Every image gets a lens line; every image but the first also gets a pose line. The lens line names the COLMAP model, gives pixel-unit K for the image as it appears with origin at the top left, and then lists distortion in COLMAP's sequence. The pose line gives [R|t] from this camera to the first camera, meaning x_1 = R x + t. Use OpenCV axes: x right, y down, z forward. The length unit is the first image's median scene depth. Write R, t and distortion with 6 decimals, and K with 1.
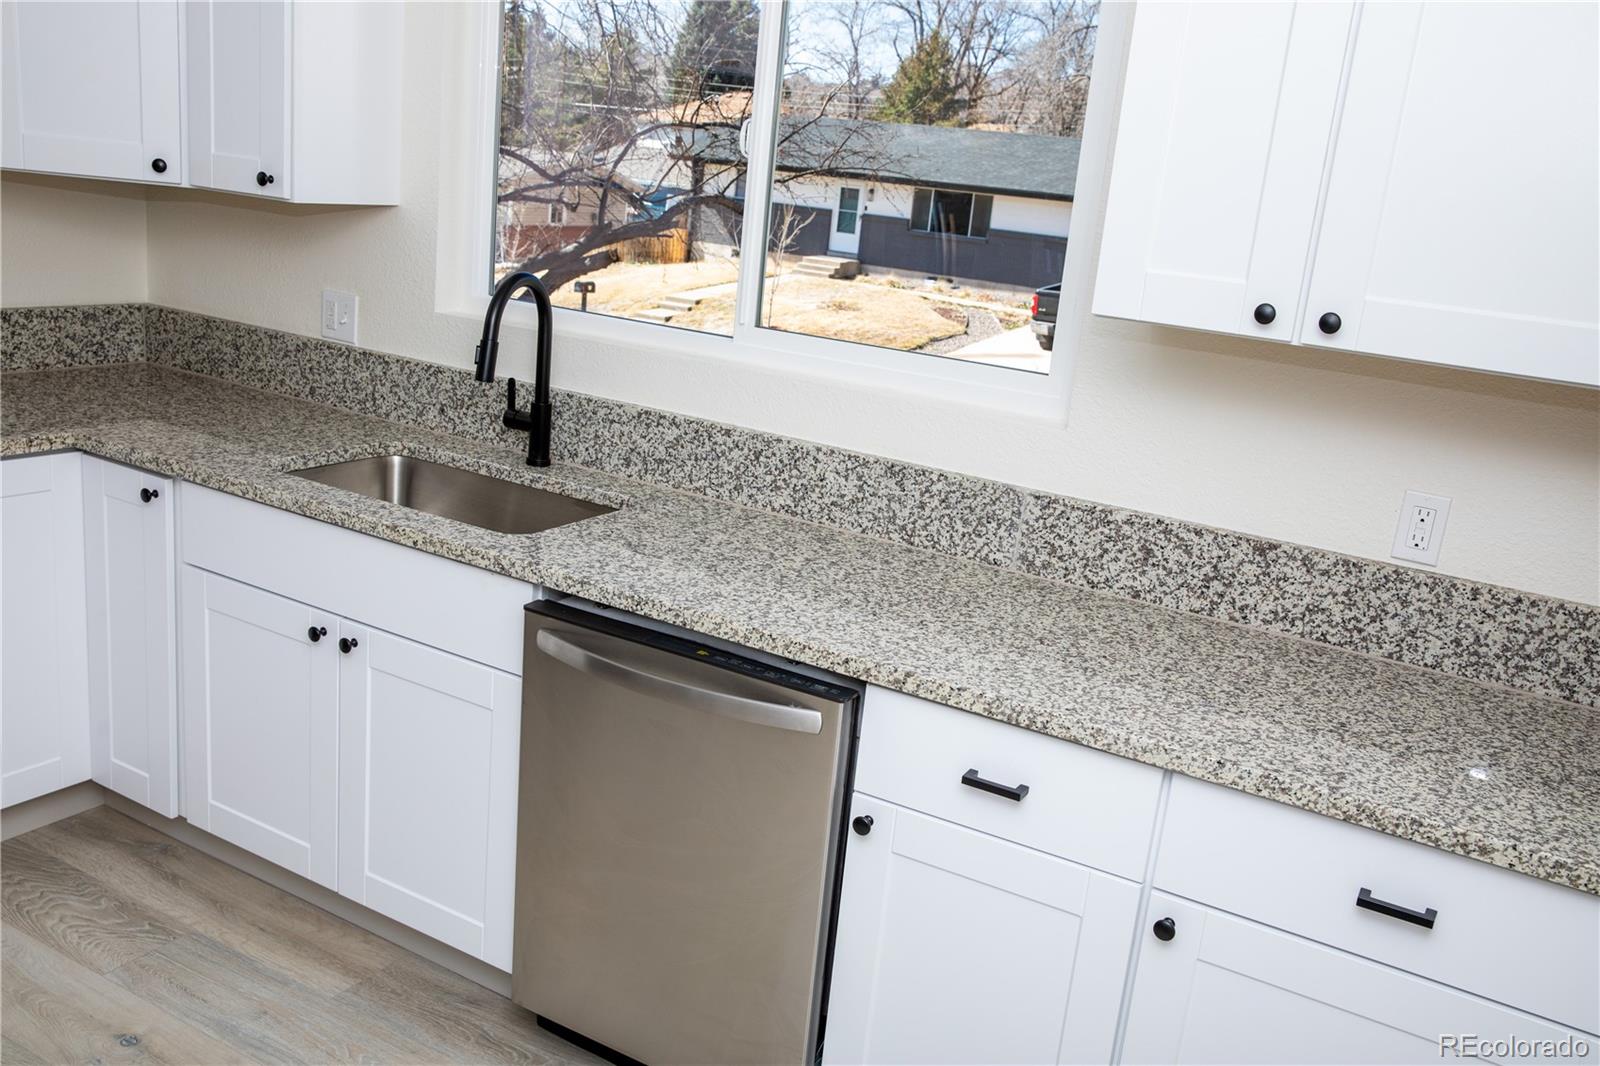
lens RADIAL K [[1414.1, 0, 805.8], [0, 1414.1, 539.5], [0, 0, 1]] dist [-0.053280, 0.051723]
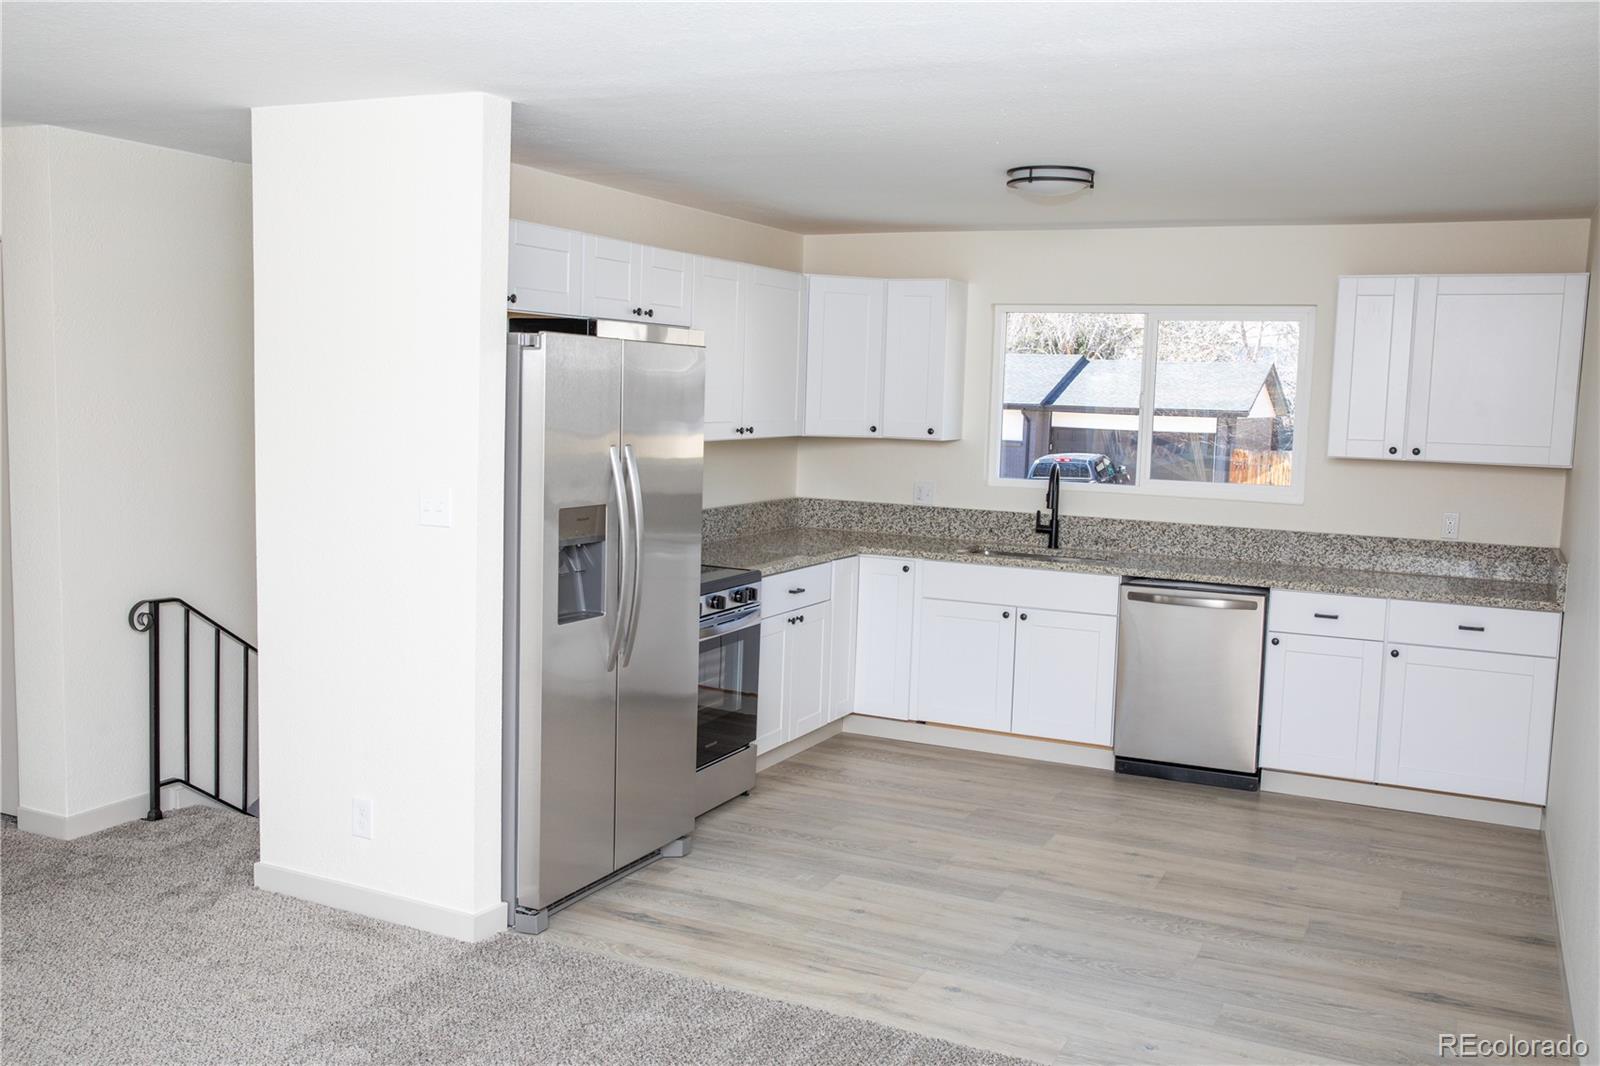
lens RADIAL K [[1414.1, 0, 793.7], [0, 1414.1, 533.8], [0, 0, 1]] dist [-0.053280, 0.051723]
pose [[0.995821, -0.077476, 0.048355, -0.730588], [0.084039, 0.984633, -0.153085, 0.241044], [-0.035752, 0.156509, 0.987029, -1.239674]]
